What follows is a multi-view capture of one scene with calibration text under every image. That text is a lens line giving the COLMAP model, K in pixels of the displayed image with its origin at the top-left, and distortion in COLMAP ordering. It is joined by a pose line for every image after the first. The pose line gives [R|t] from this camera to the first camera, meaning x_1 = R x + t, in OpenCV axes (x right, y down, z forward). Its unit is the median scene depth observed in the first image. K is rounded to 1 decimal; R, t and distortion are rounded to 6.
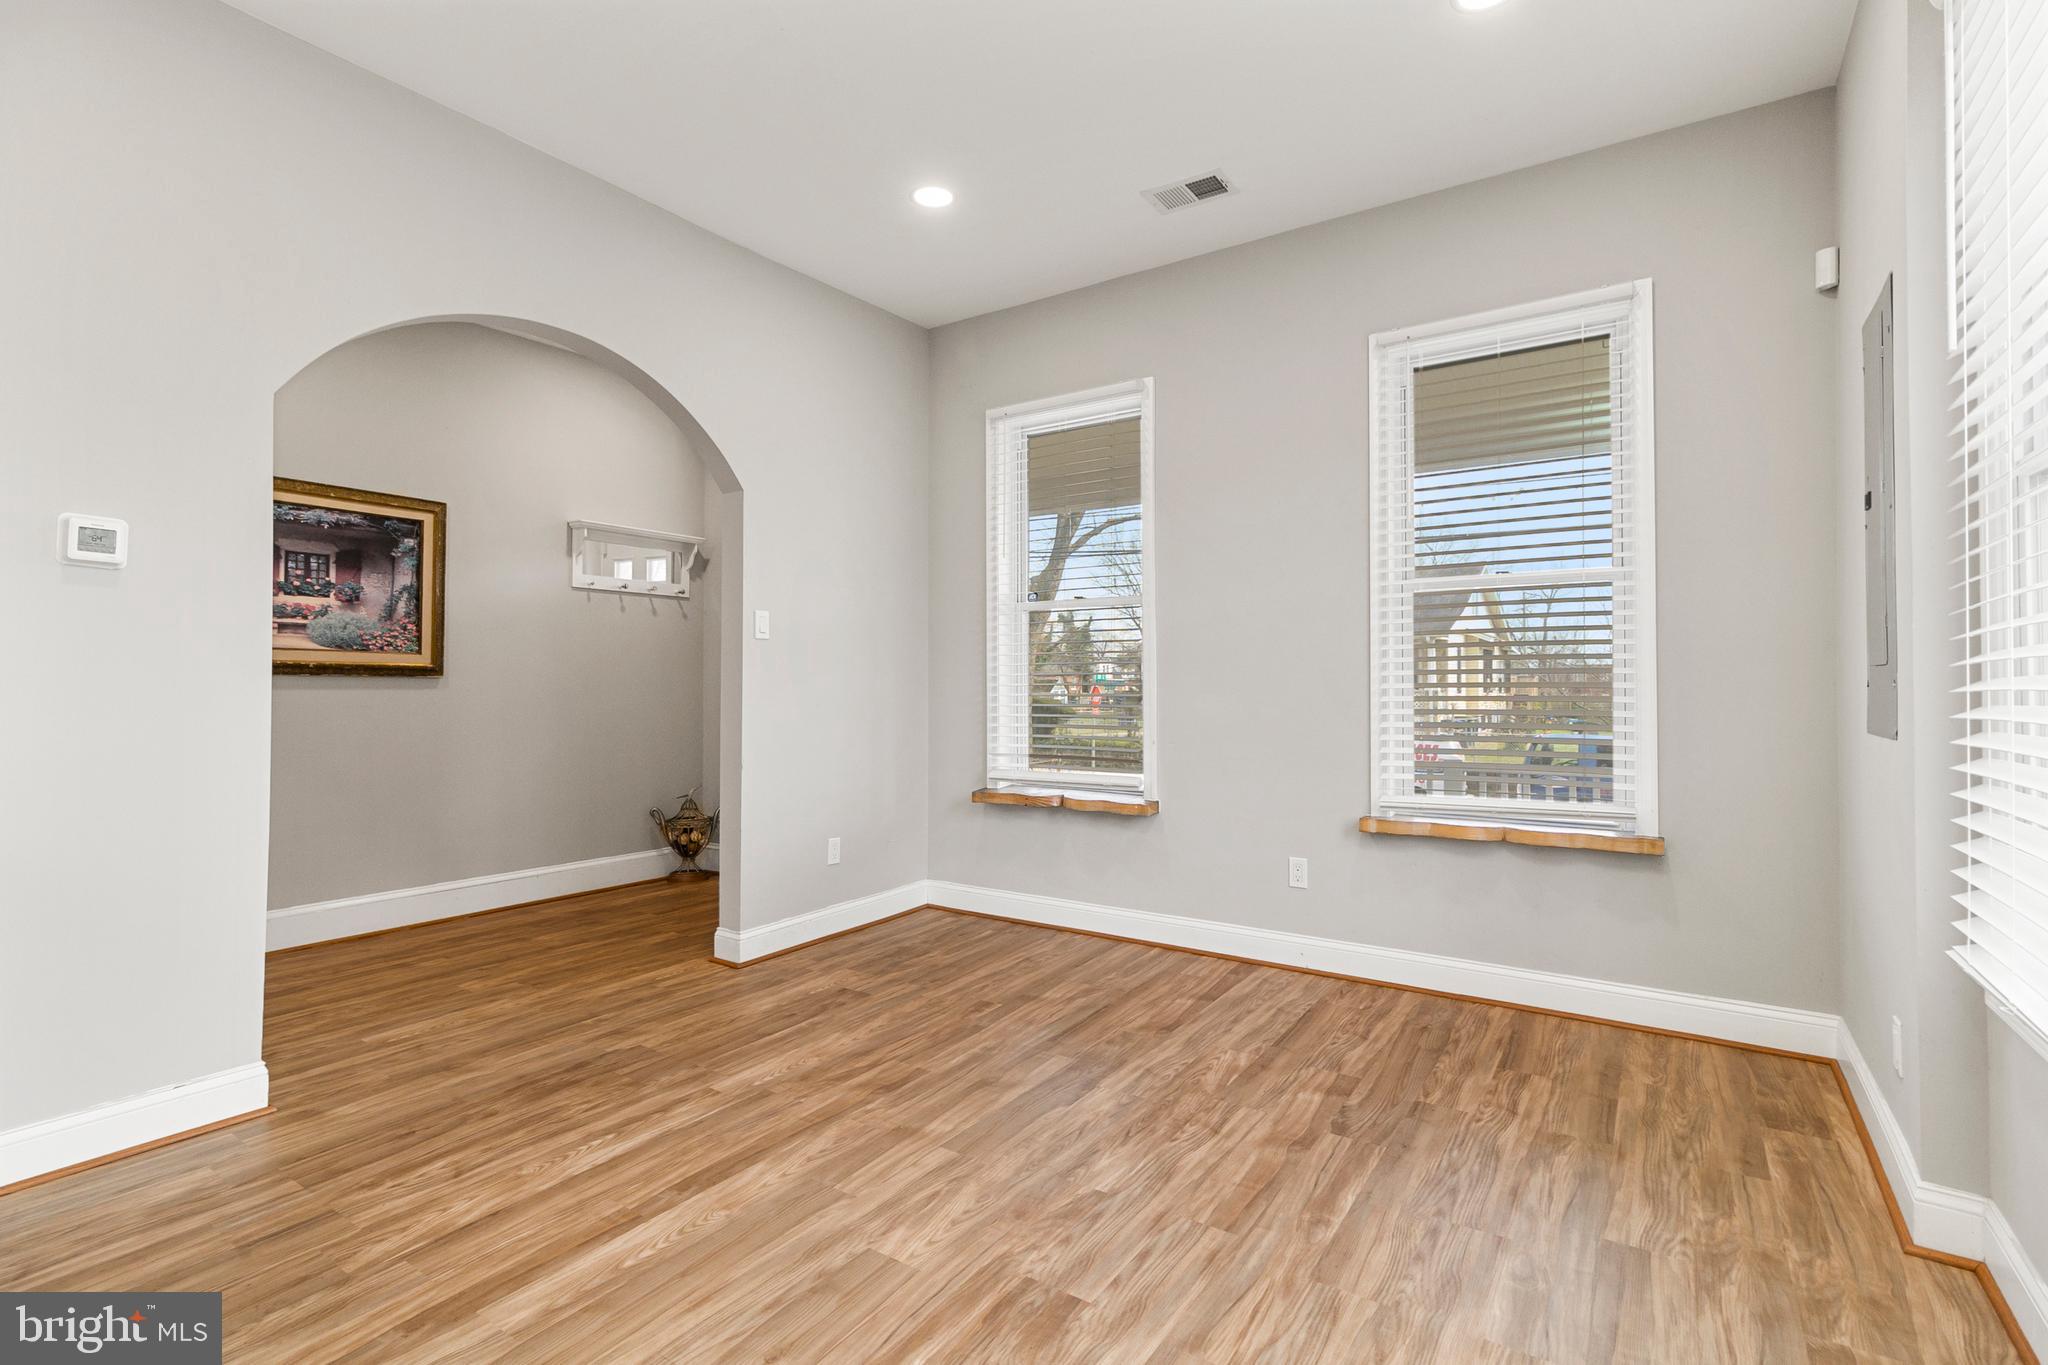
lens RADIAL K [[956.6, 0, 1026.3], [0, 956.6, 678.5], [0, 0, 1]] dist [0.000197, -0.002554]
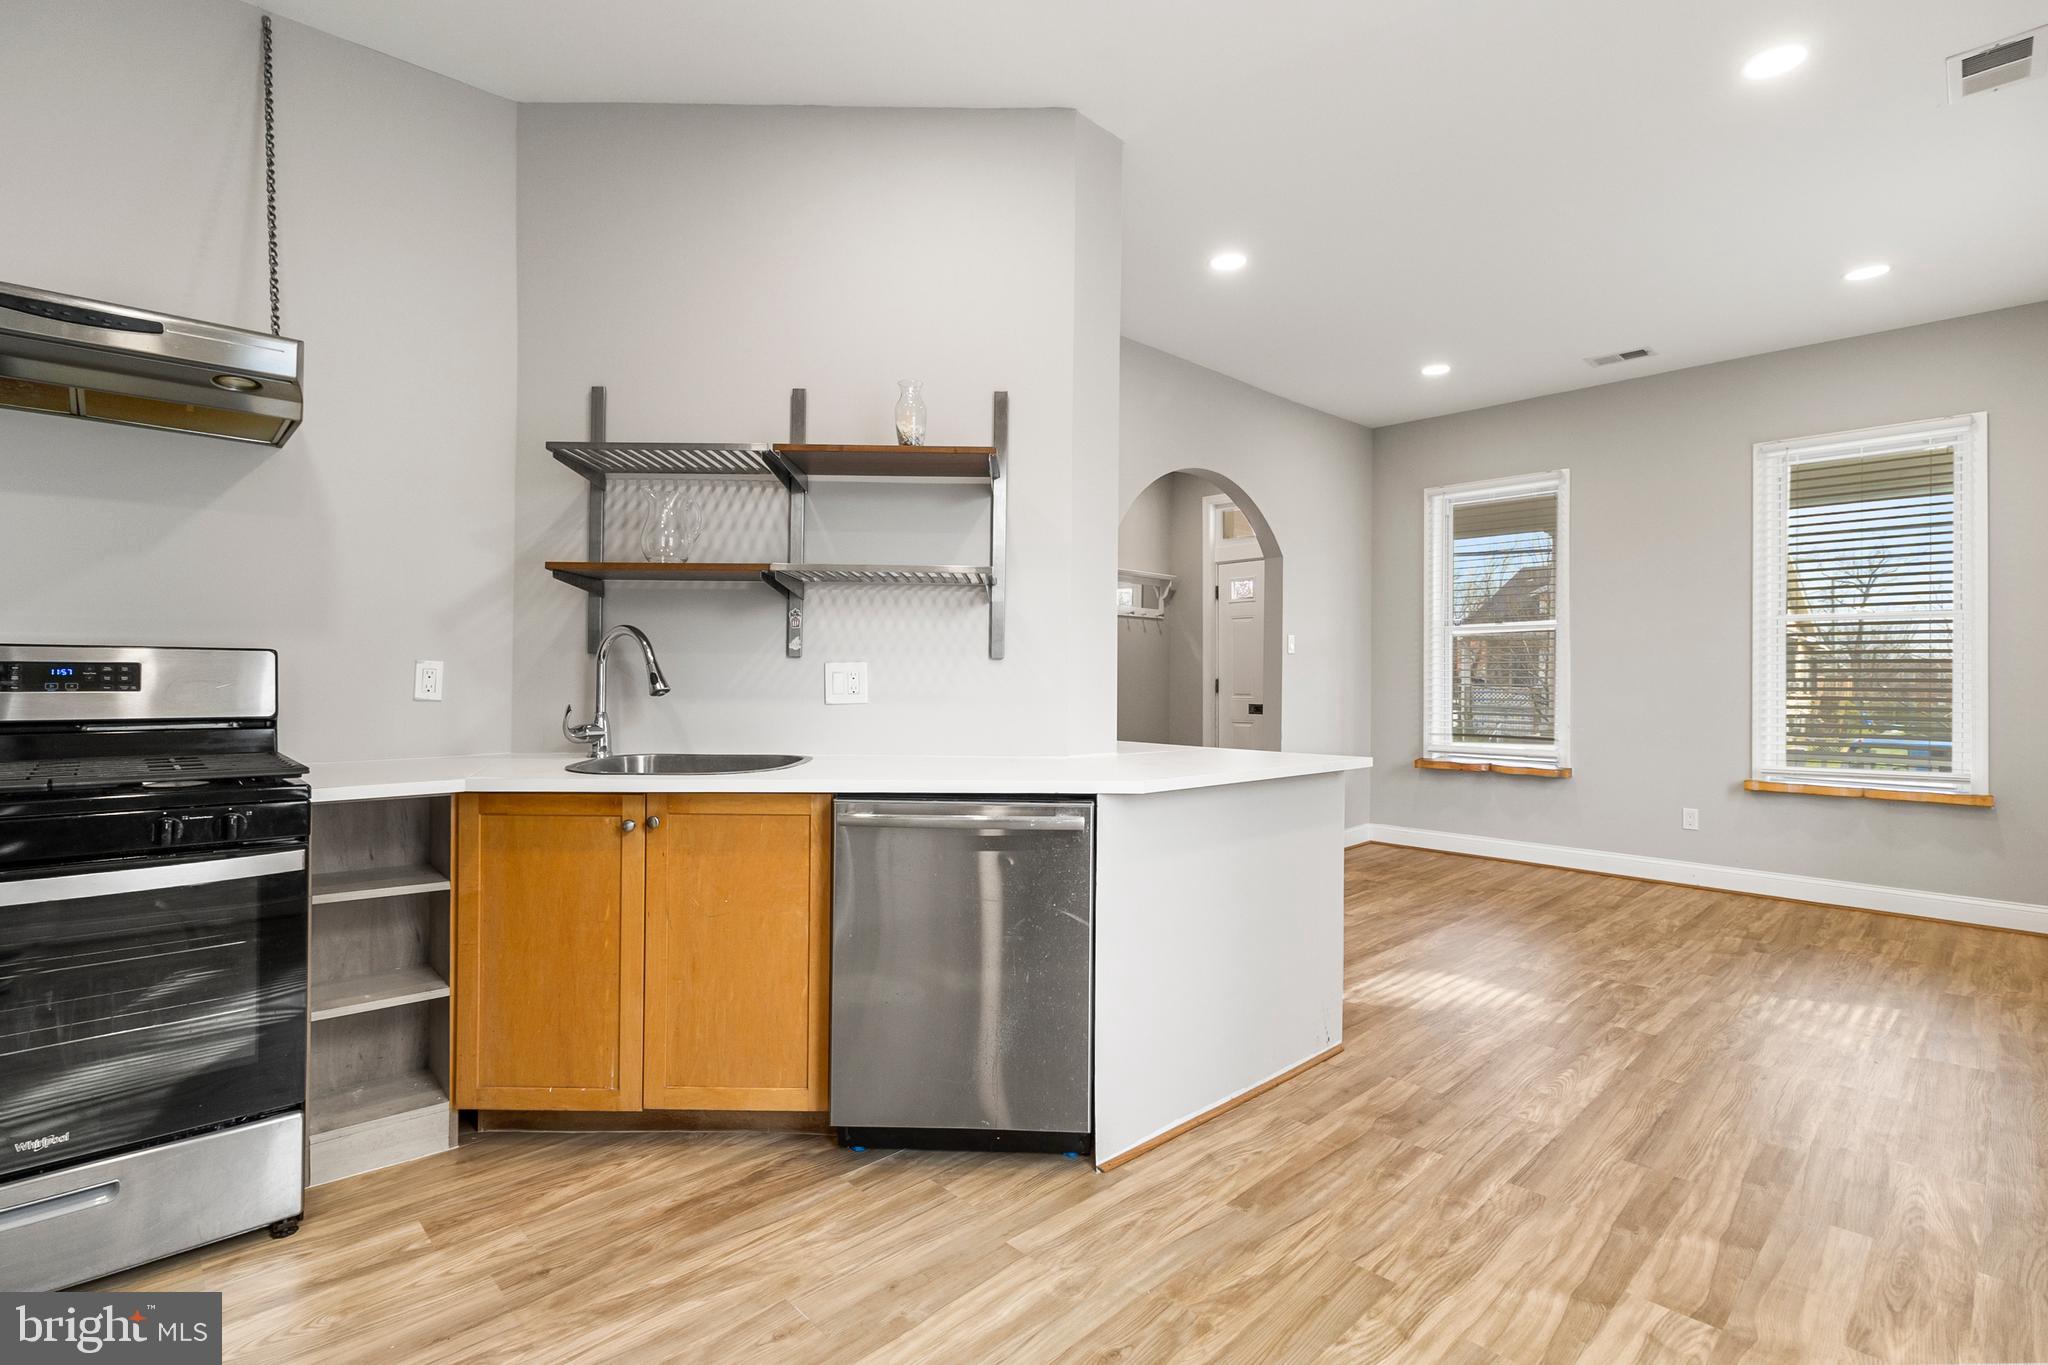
lens RADIAL K [[956.6, 0, 1023.9], [0, 956.6, 673.9], [0, 0, 1]] dist [0.000197, -0.002554]
pose [[0.975712, 0.007058, -0.218944, -0.438536], [-0.006750, 0.999975, 0.002157, -0.011493], [0.218954, -0.000627, 0.975735, -0.711868]]
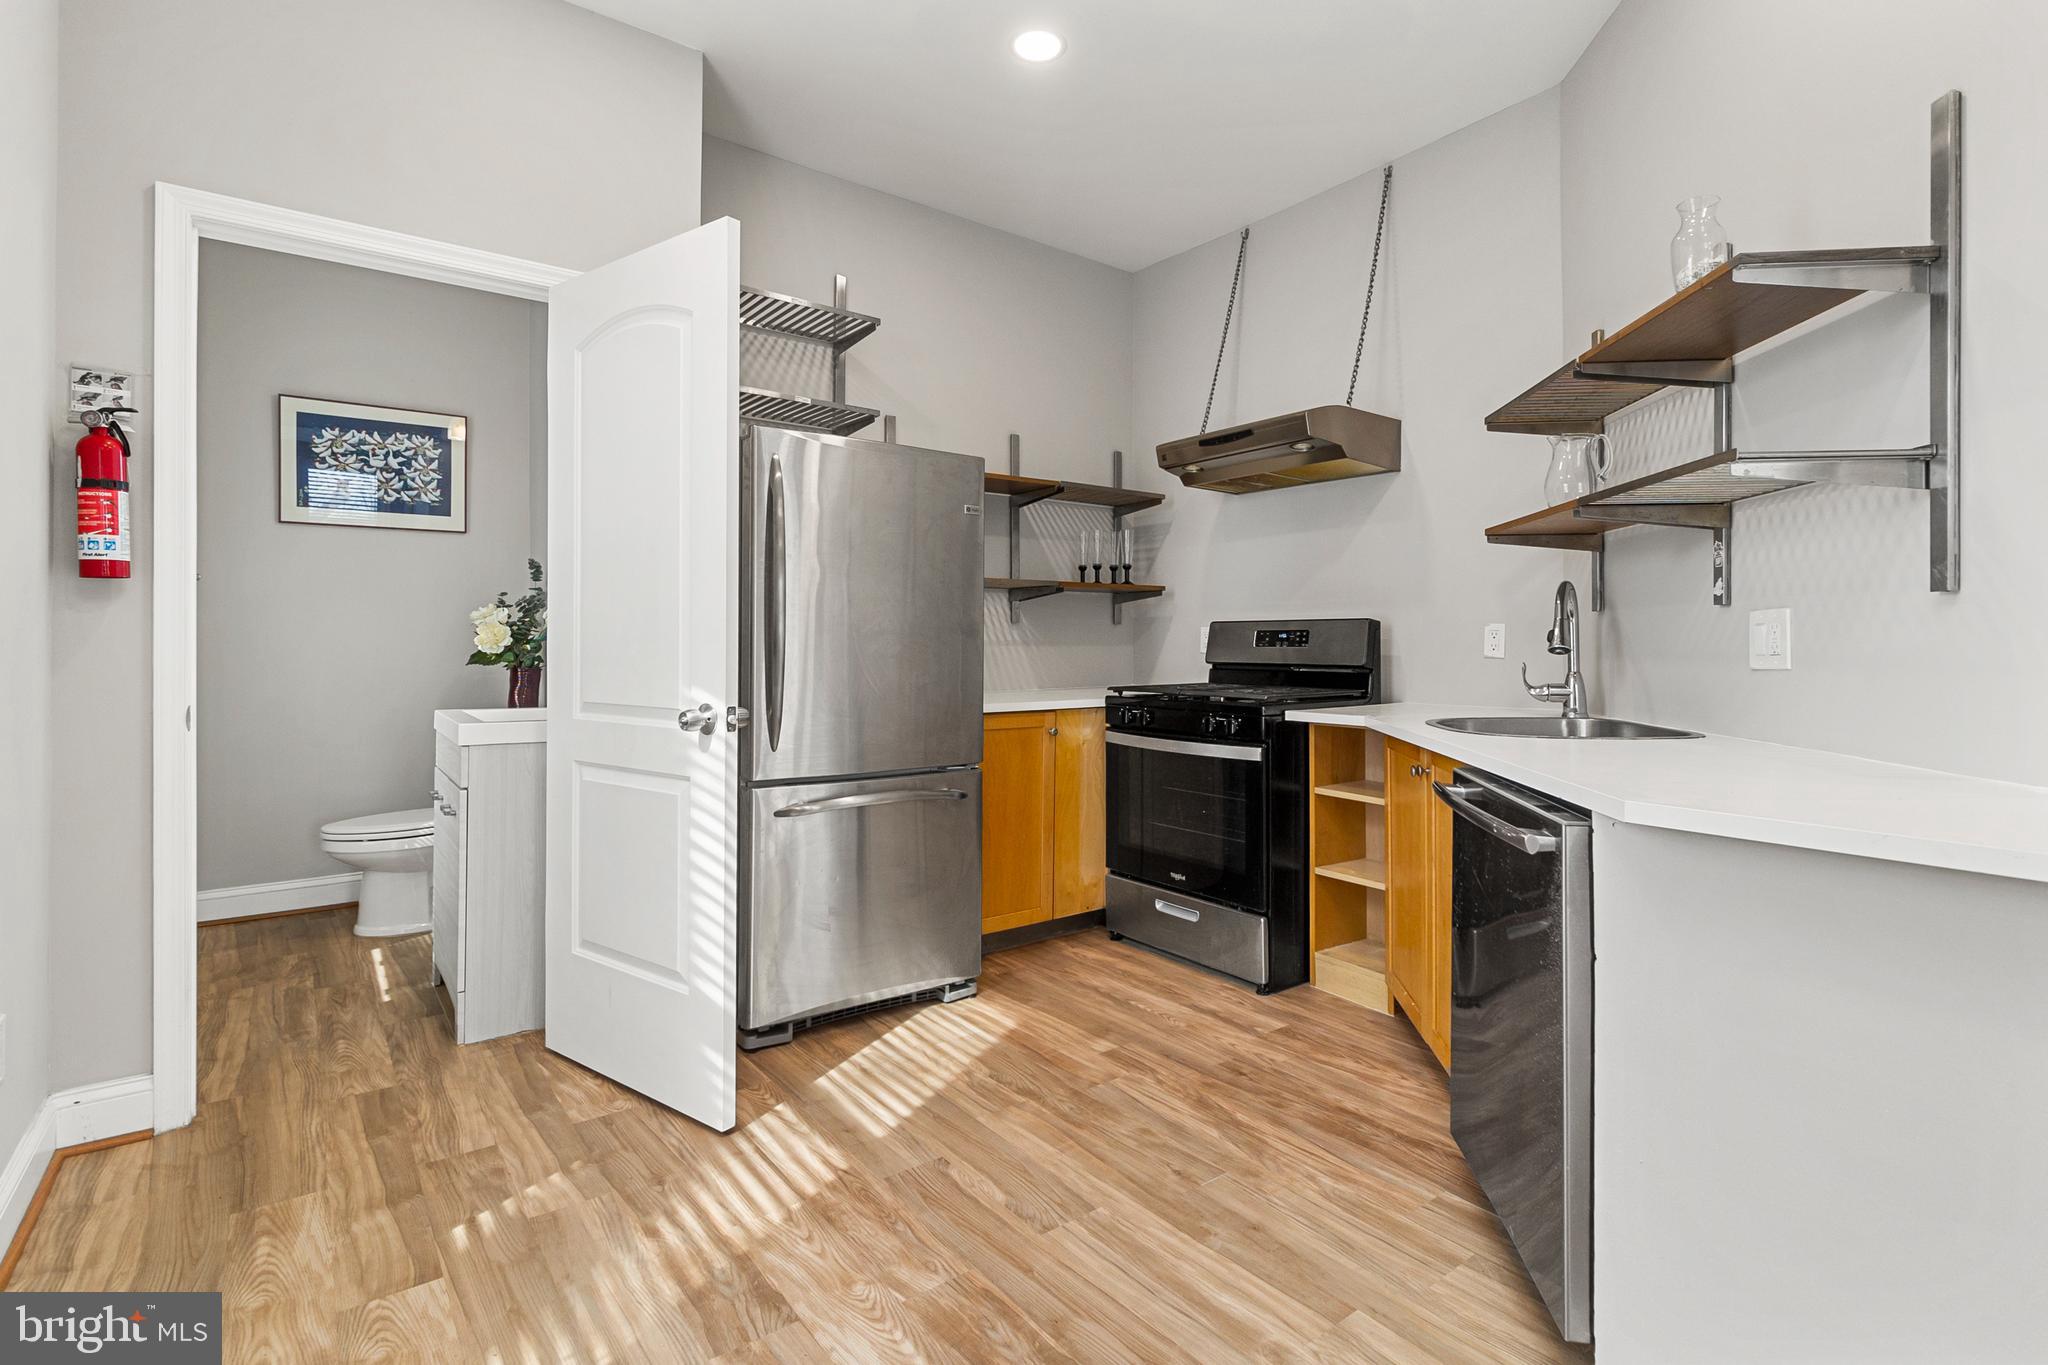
lens RADIAL K [[956.6, 0, 1029.7], [0, 956.6, 641.3], [0, 0, 1]] dist [0.000197, -0.002554]
pose [[-0.324066, -0.000055, -0.946034, 0.915269], [0.003955, 0.999991, -0.001413, 0.031213], [0.946026, -0.004199, -0.324063, 1.352165]]
